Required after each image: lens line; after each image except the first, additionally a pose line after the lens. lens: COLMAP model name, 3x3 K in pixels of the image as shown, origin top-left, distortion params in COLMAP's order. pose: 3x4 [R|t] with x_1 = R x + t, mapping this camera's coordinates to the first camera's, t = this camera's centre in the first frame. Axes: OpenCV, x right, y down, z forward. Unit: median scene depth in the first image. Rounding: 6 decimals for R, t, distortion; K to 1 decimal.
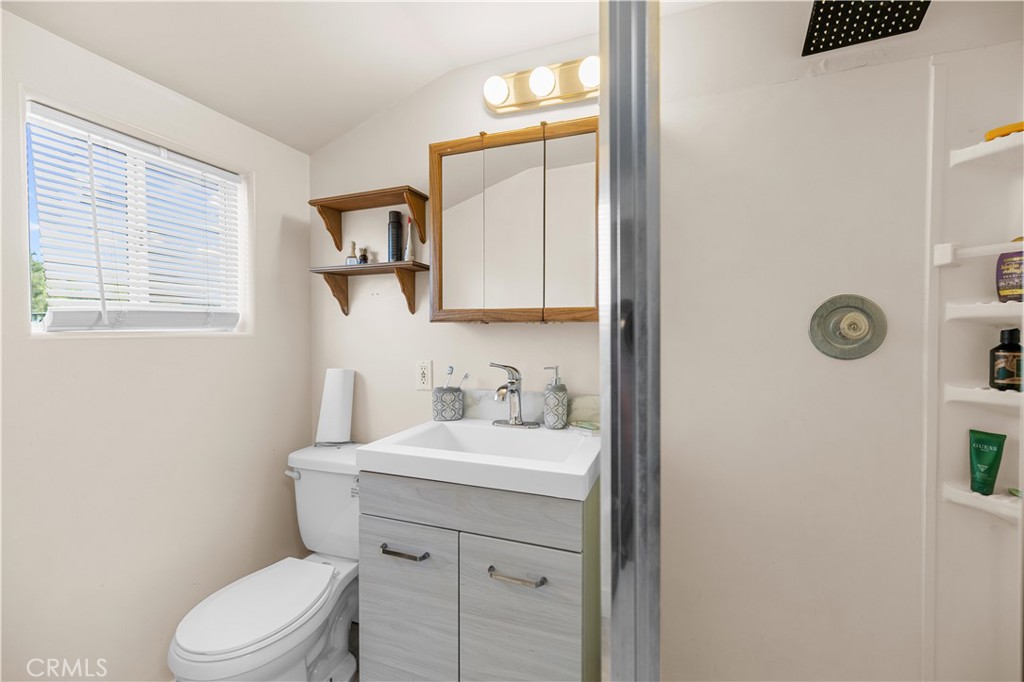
lens RADIAL K [[436.7, 0, 508.7], [0, 436.7, 327.3], [0, 0, 1]] dist [-0.001313, -0.000235]
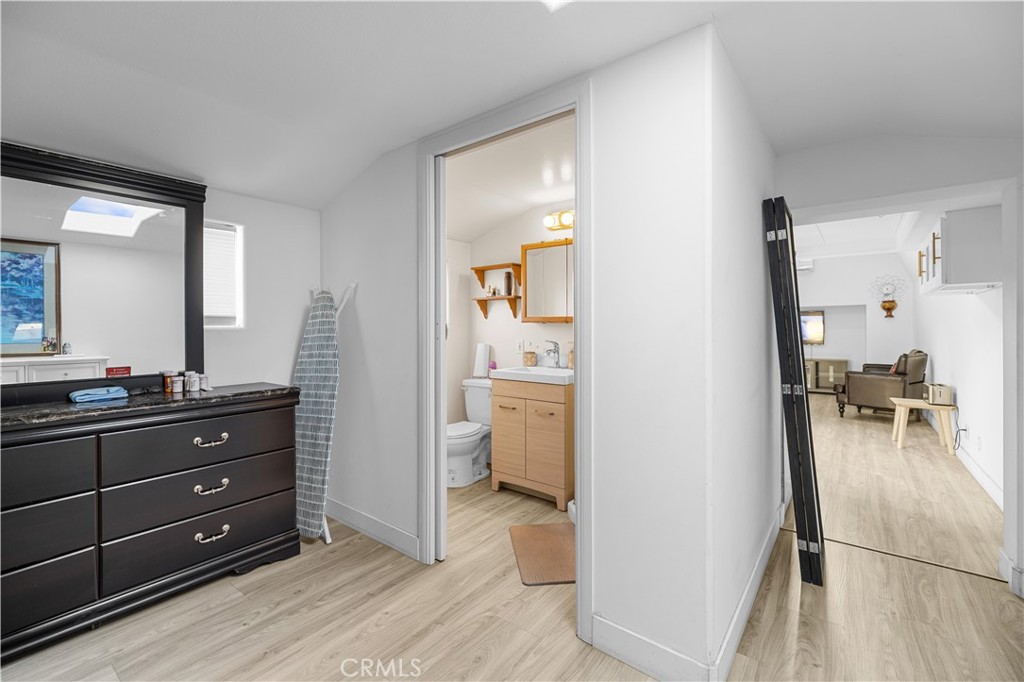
lens RADIAL K [[436.7, 0, 508.7], [0, 436.7, 327.3], [0, 0, 1]] dist [-0.001313, -0.000235]
pose [[0.956905, 0.006453, -0.290331, 0.401262], [-0.004906, 0.999970, 0.006055, -0.000105], [0.290361, -0.004369, 0.956907, -1.150091]]
